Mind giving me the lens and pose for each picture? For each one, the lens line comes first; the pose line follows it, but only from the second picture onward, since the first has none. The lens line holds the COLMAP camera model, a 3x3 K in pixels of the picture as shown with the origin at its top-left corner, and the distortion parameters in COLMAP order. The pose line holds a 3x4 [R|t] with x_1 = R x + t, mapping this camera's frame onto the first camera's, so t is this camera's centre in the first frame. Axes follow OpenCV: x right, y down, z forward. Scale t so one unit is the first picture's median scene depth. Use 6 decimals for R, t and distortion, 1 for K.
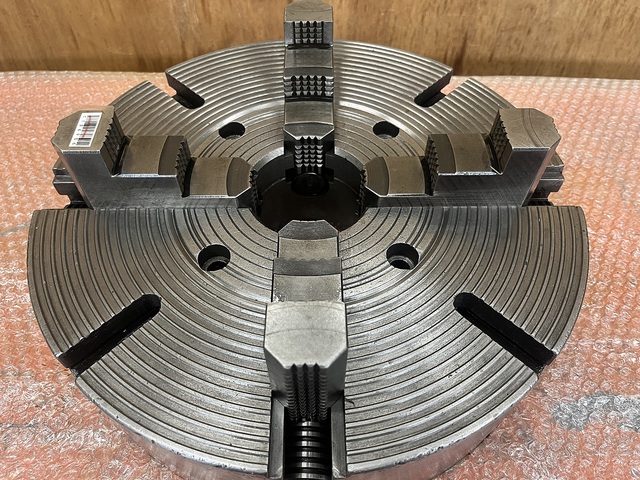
lens RADIAL K [[498.7, 0, 320.0], [0, 498.7, 240.0], [0, 0, 1]] dist [0.052979, -0.110951]
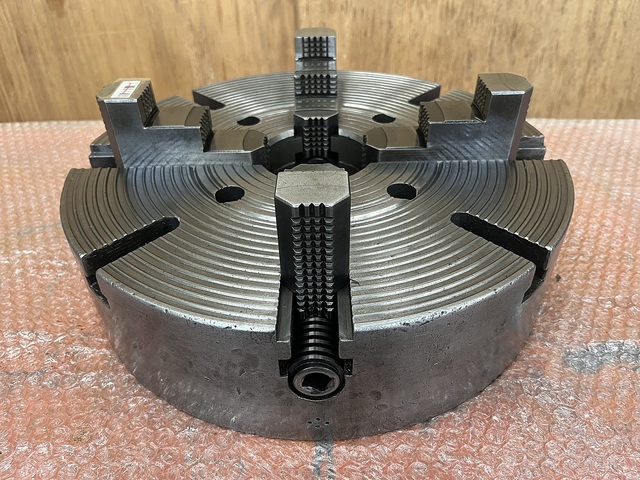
lens RADIAL K [[498.7, 0, 320.0], [0, 498.7, 240.0], [0, 0, 1]] dist [0.052979, -0.110951]
pose [[0.999774, -0.011367, -0.017972, 0.004751], [0.006130, 0.963322, -0.268278, 0.396515], [0.020362, 0.268107, 0.963174, -0.025851]]
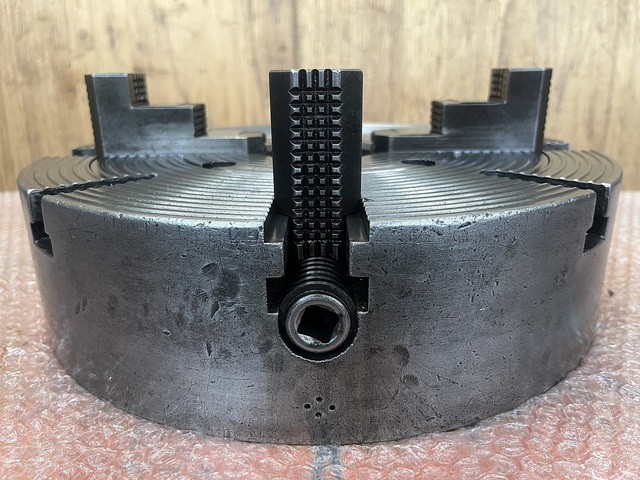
lens RADIAL K [[505.7, 0, 320.0], [0, 505.7, 240.0], [0, 0, 1]] dist [0.043067, -0.114577]
pose [[0.999838, -0.006957, -0.016607, -0.005235], [-0.003783, 0.820574, -0.571528, 0.649500], [0.017603, 0.571498, 0.820415, 0.272649]]
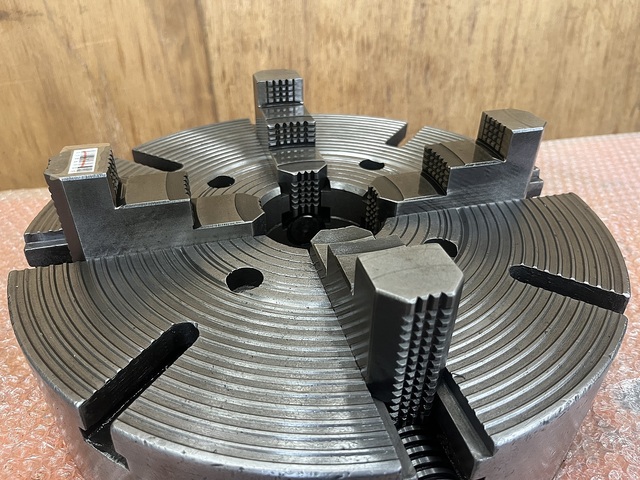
lens RADIAL K [[498.7, 0, 320.0], [0, 498.7, 240.0], [0, 0, 1]] dist [0.052979, -0.110951]
pose [[0.966410, -0.135650, 0.218290, -0.246835], [0.199118, 0.932203, -0.302242, 0.242972], [-0.162491, 0.335555, 0.927900, 0.130752]]
